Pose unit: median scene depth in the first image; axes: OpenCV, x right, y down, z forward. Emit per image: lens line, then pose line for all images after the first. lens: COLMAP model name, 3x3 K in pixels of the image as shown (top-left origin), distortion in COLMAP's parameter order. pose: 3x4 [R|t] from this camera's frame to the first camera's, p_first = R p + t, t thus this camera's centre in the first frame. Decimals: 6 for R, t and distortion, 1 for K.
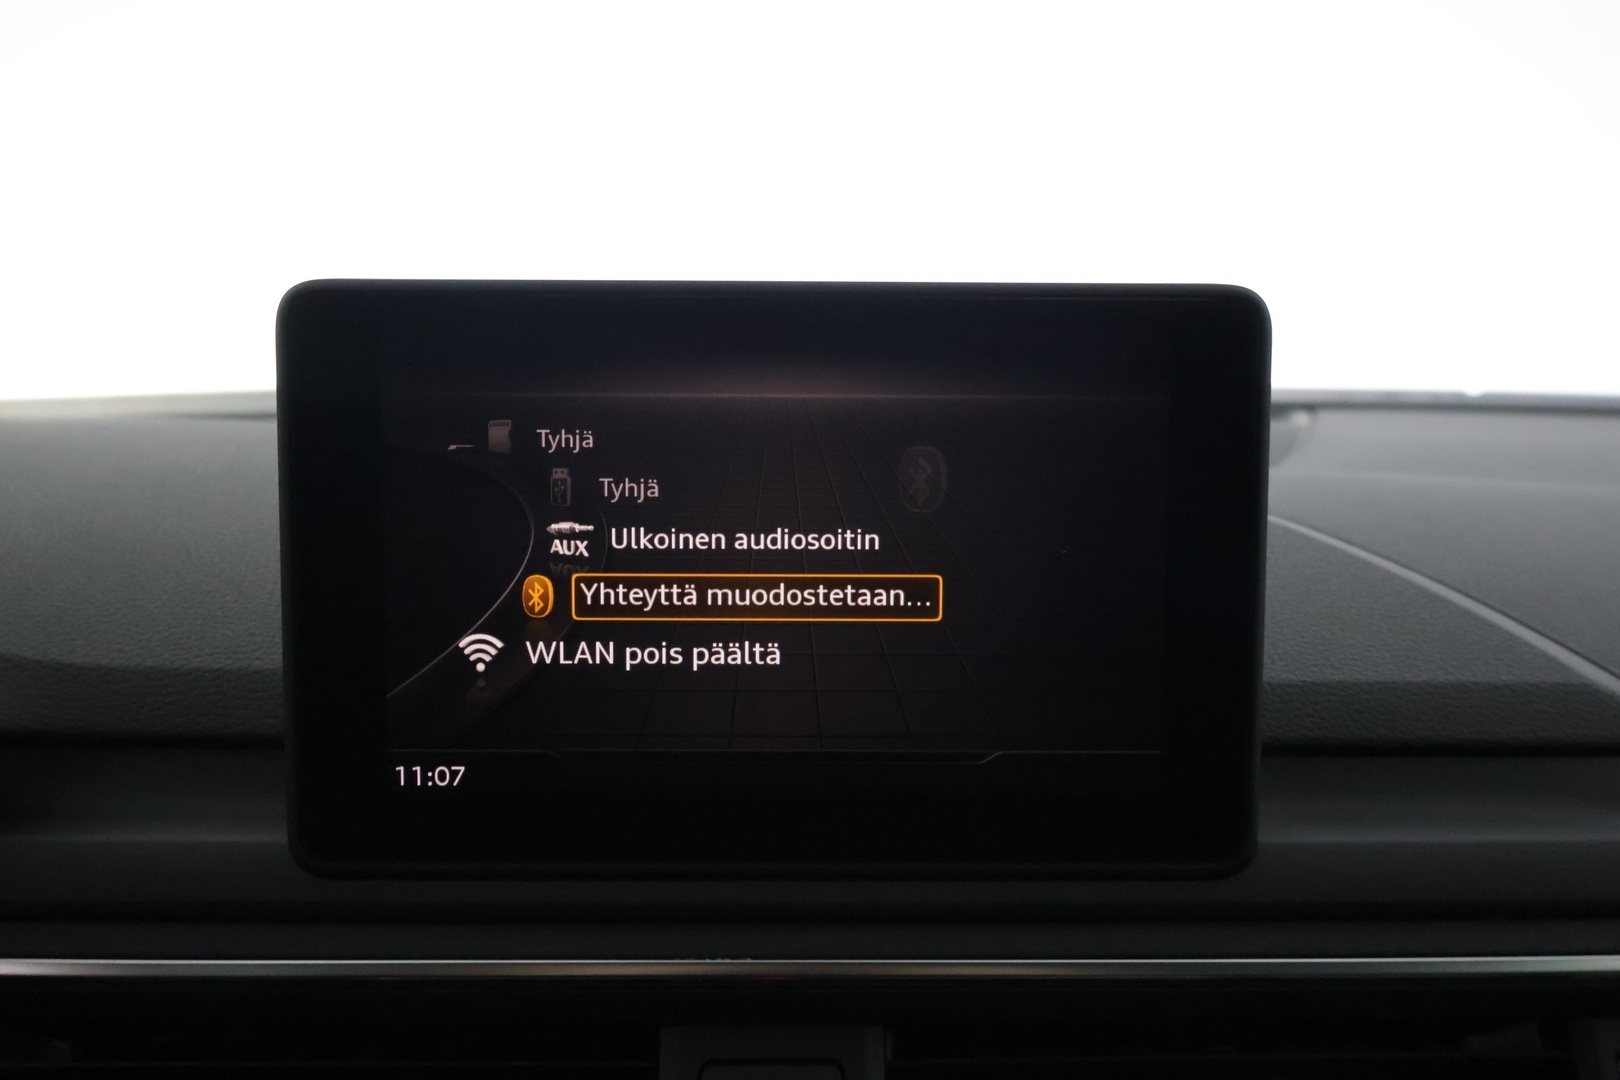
lens RADIAL K [[1609.4, 0, 810.0], [0, 1609.4, 540.0], [0, 0, 1]] dist [-0.000576, 0.000101]
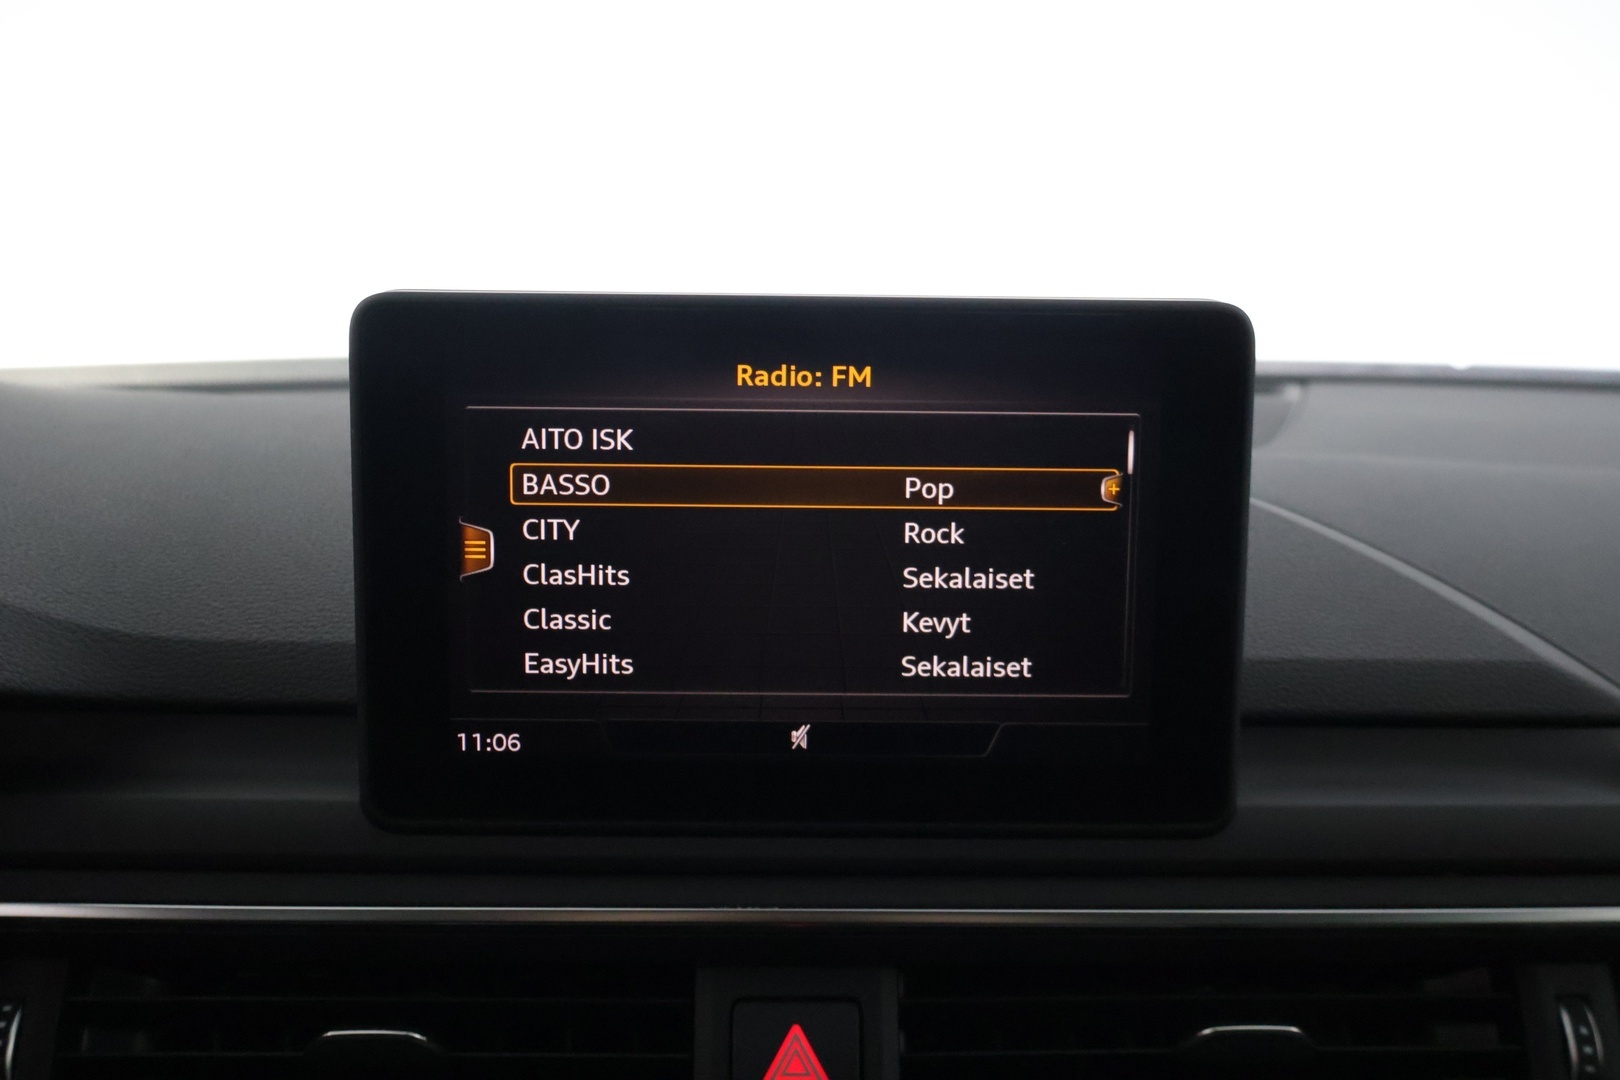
lens RADIAL K [[1658.7, 0, 802.1], [0, 1658.7, 522.1], [0, 0, 1]] dist [-0.014899, 0.018707]
pose [[0.999982, 0.005882, 0.001420, -0.021744], [-0.005917, 0.999639, 0.026220, -0.032417], [-0.001265, -0.026227, 0.999655, -0.123962]]
